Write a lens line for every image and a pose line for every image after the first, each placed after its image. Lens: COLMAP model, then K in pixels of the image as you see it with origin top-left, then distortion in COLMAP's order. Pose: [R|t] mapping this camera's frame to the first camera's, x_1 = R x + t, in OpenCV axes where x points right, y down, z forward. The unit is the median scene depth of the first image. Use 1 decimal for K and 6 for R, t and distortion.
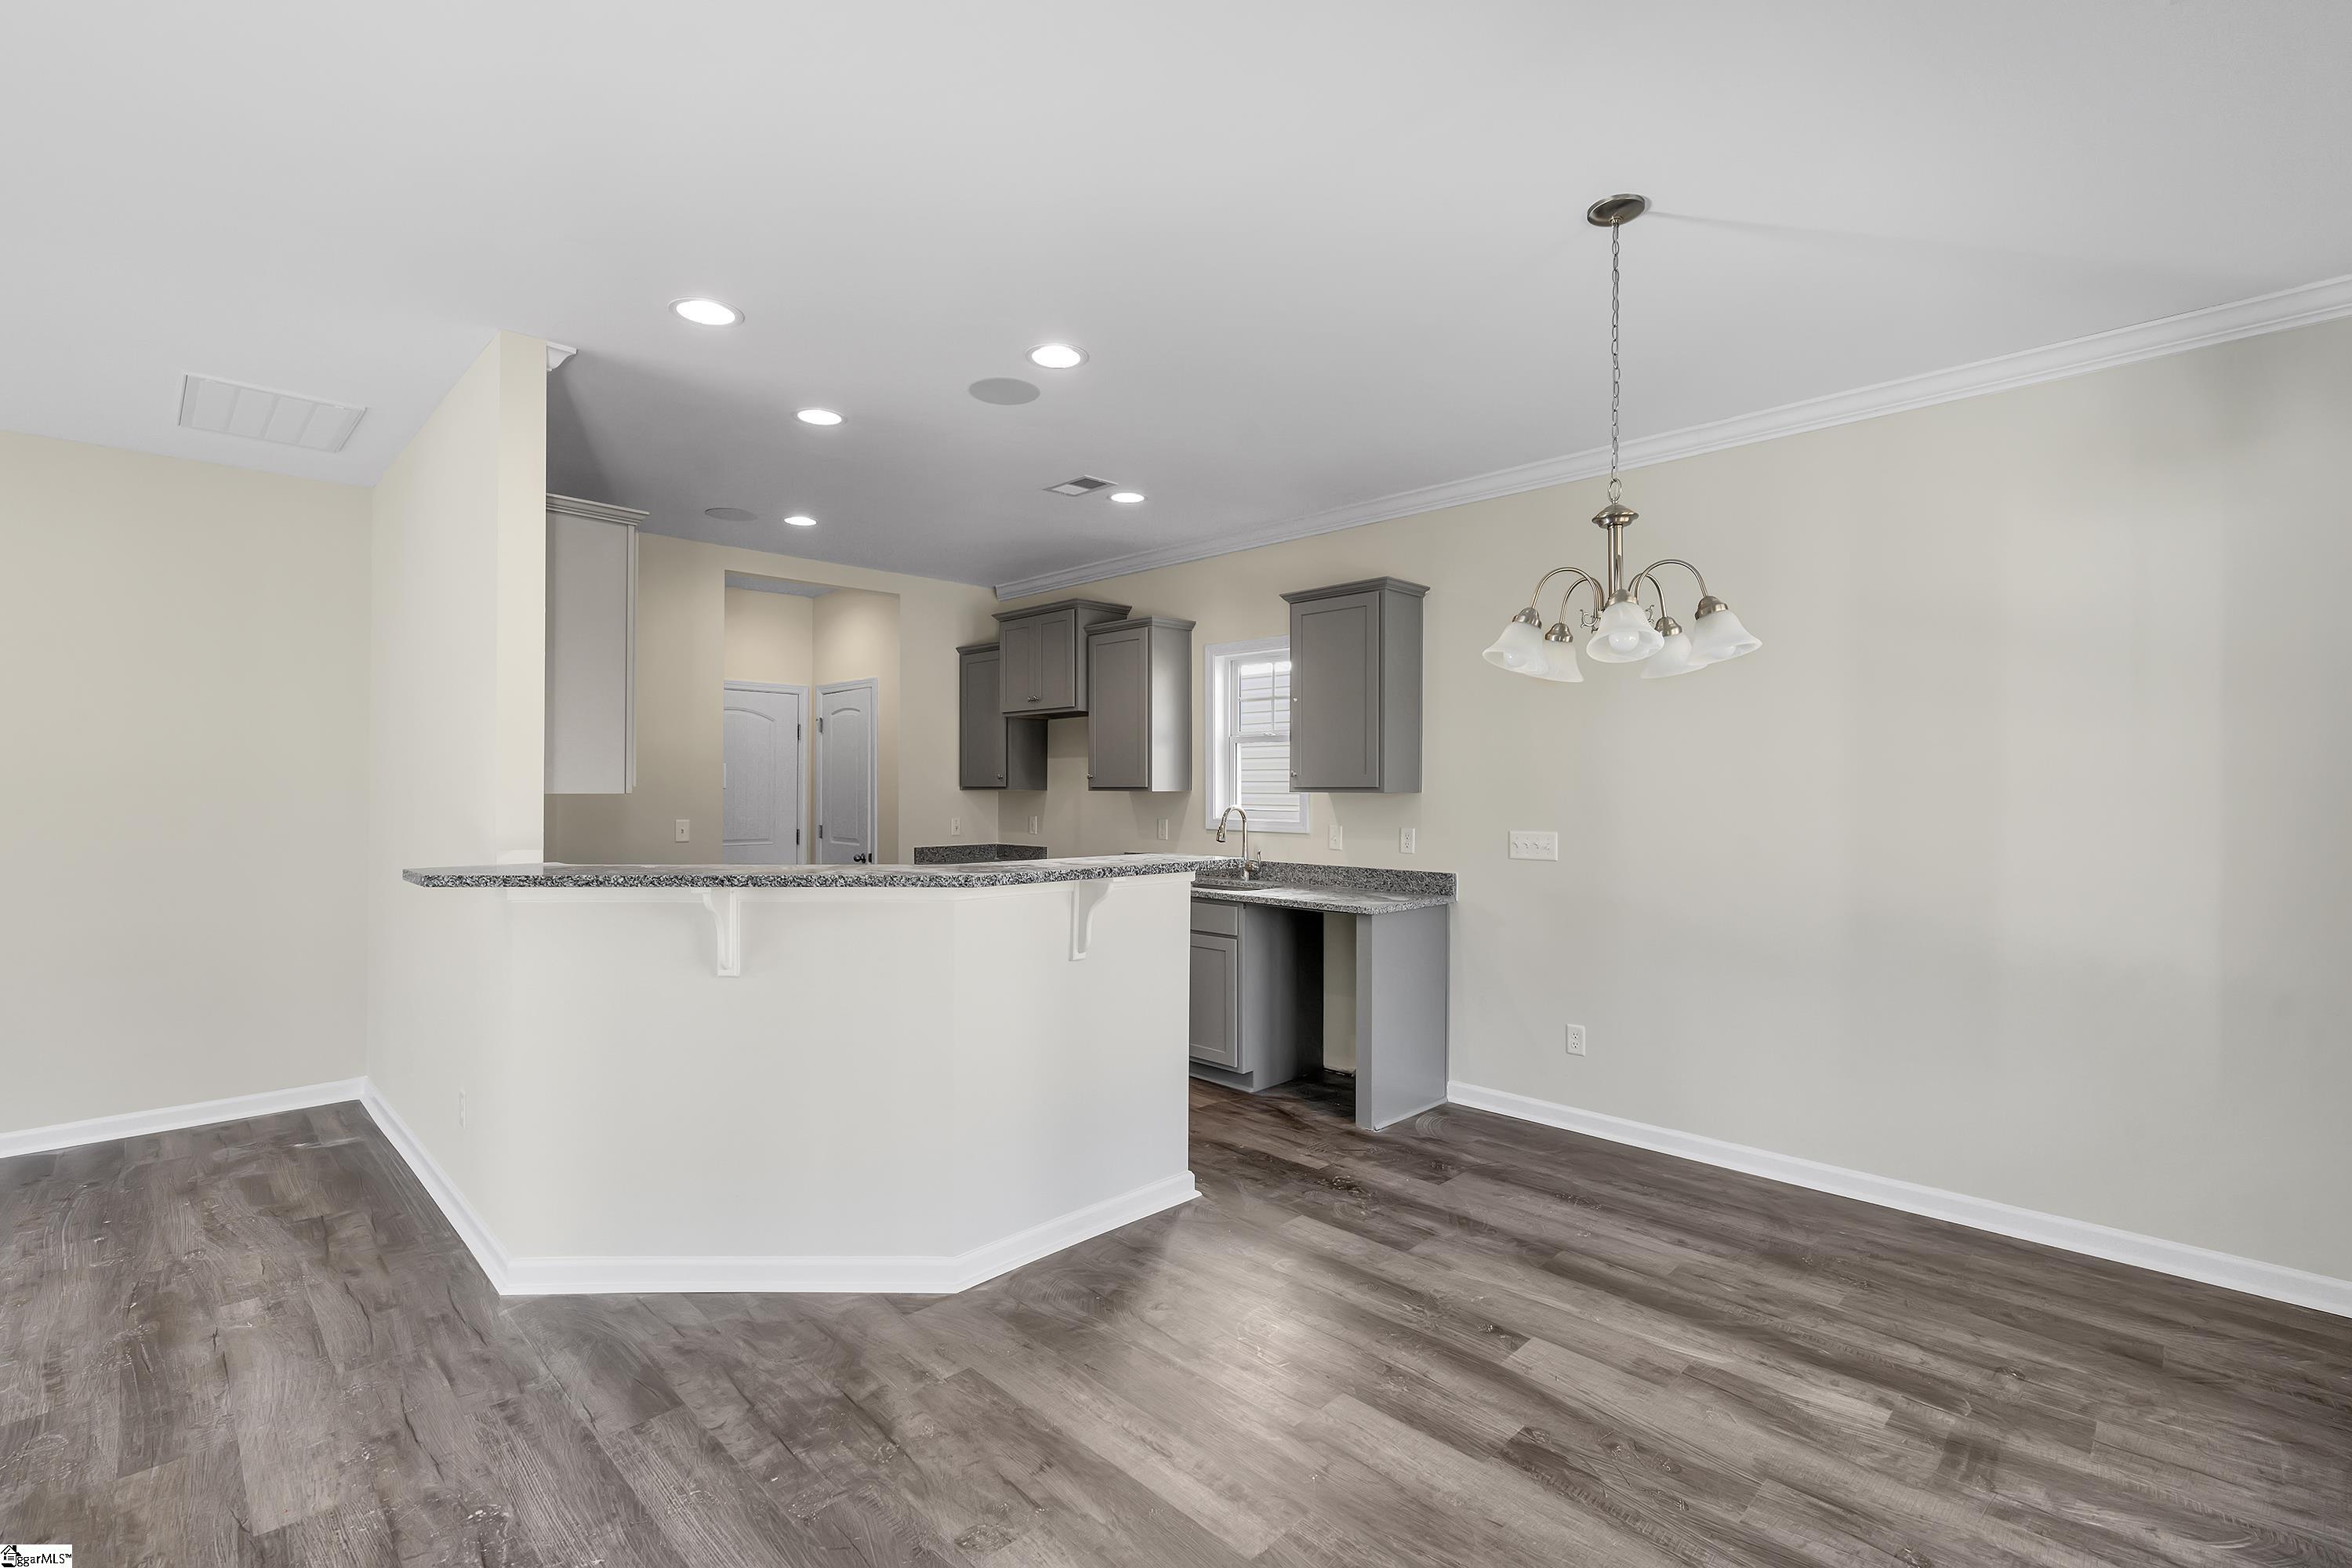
lens RADIAL K [[1055.2, 0, 1175.9], [0, 1055.2, 778.4], [0, 0, 1]] dist [-0.017558, 0.004933]
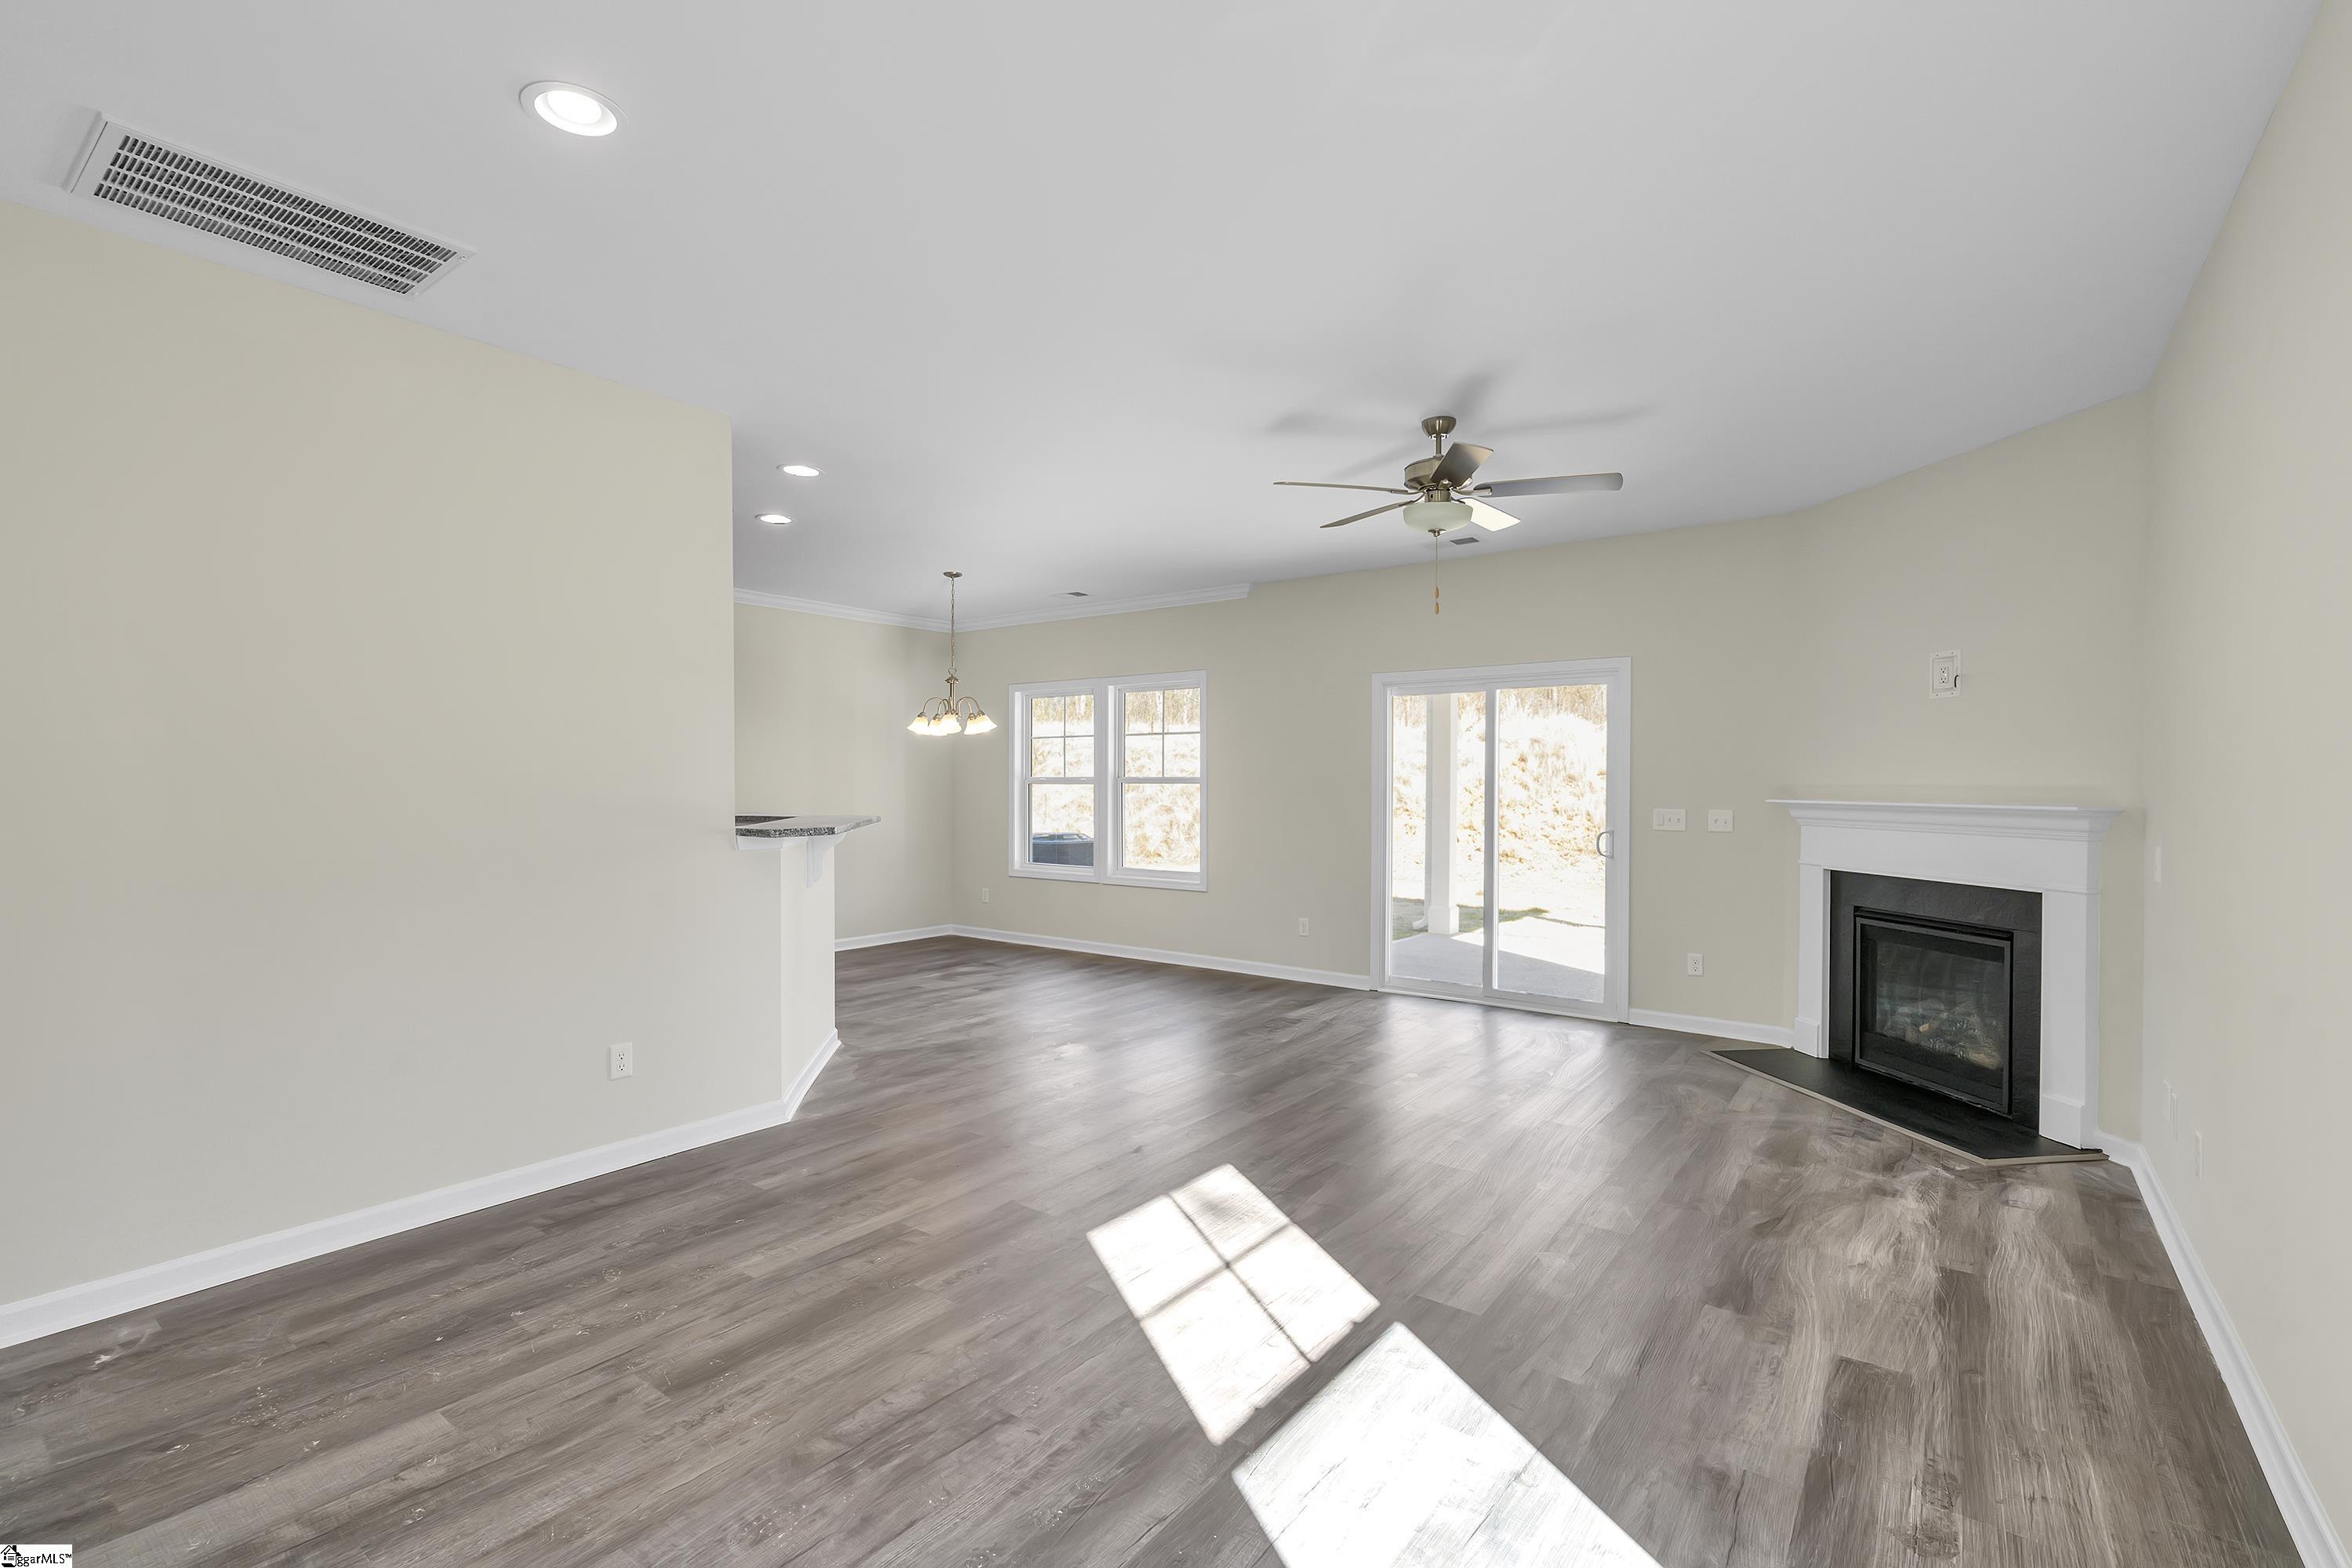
lens RADIAL K [[1055.2, 0, 1175.9], [0, 1055.2, 778.4], [0, 0, 1]] dist [-0.017558, 0.004933]
pose [[-0.138195, 0.004949, 0.990393, -2.312871], [-0.005109, 0.999971, -0.005709, 0.025246], [-0.990392, -0.005849, -0.138165, 0.717968]]
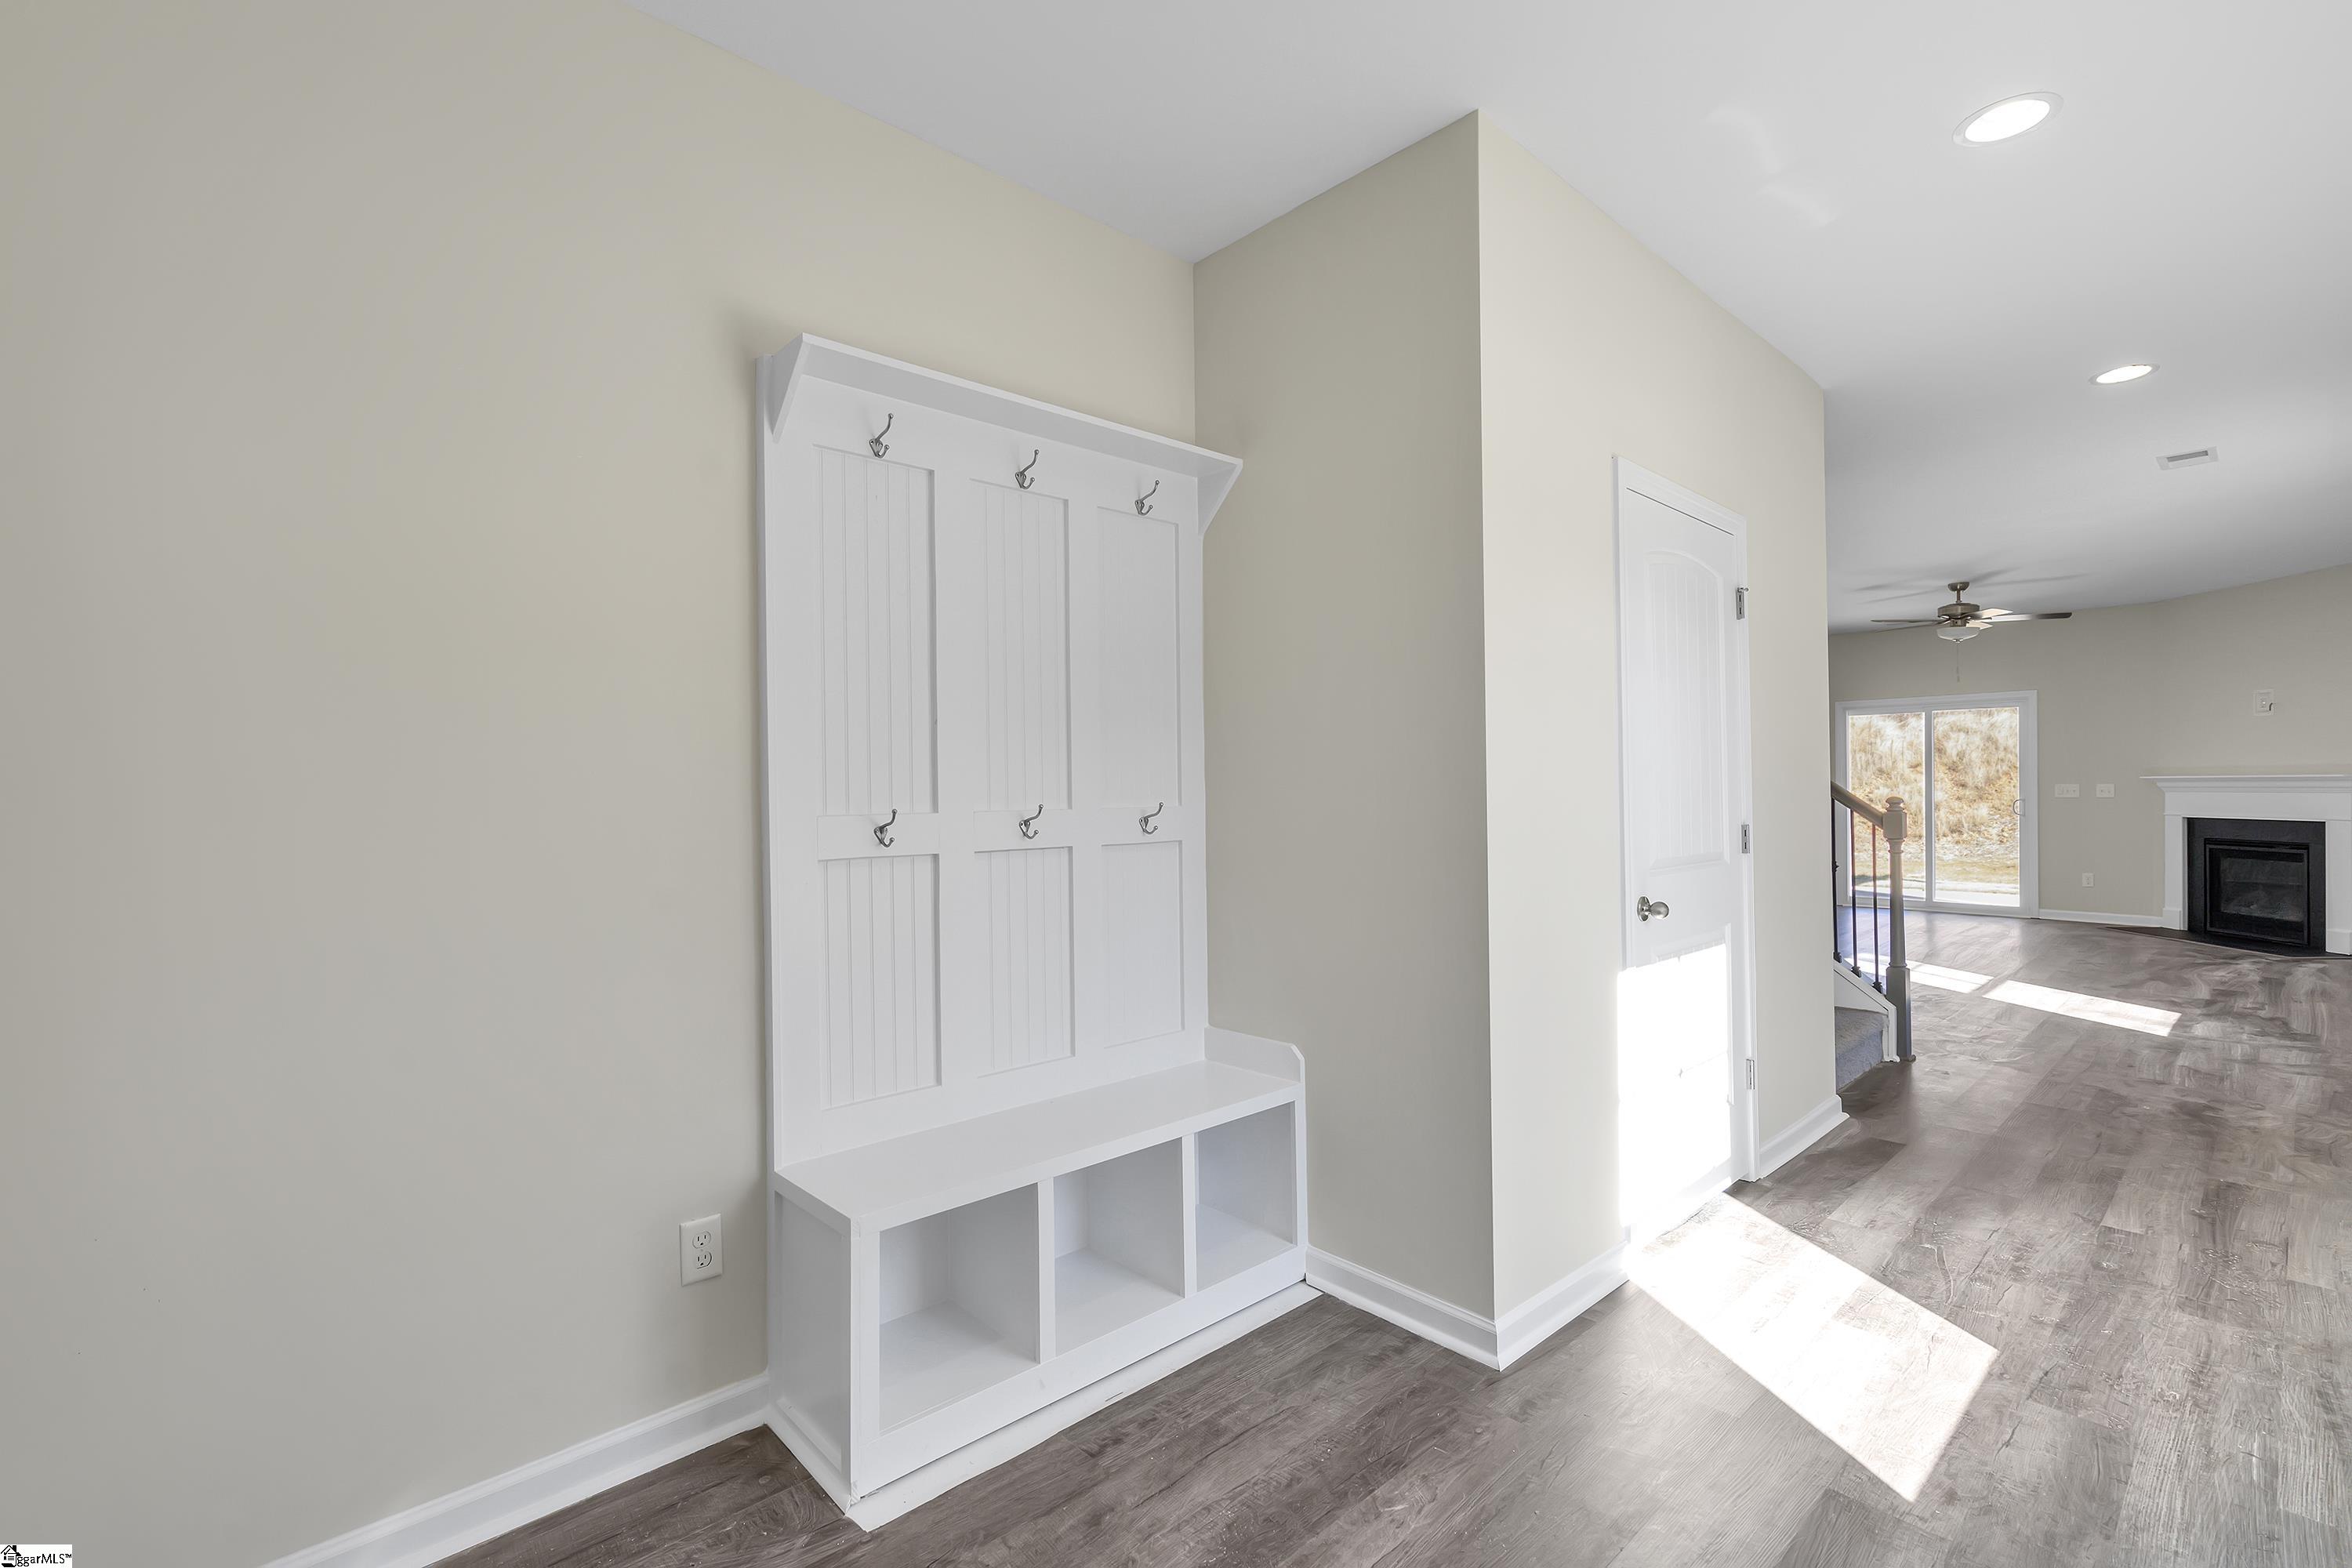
lens RADIAL K [[1055.2, 0, 1175.9], [0, 1055.2, 778.4], [0, 0, 1]] dist [-0.017558, 0.004933]
pose [[0.047728, 0.008378, 0.998825, -3.923893], [0.008032, 0.999929, -0.008771, 0.056868], [-0.998828, 0.008441, 0.047657, 2.213298]]
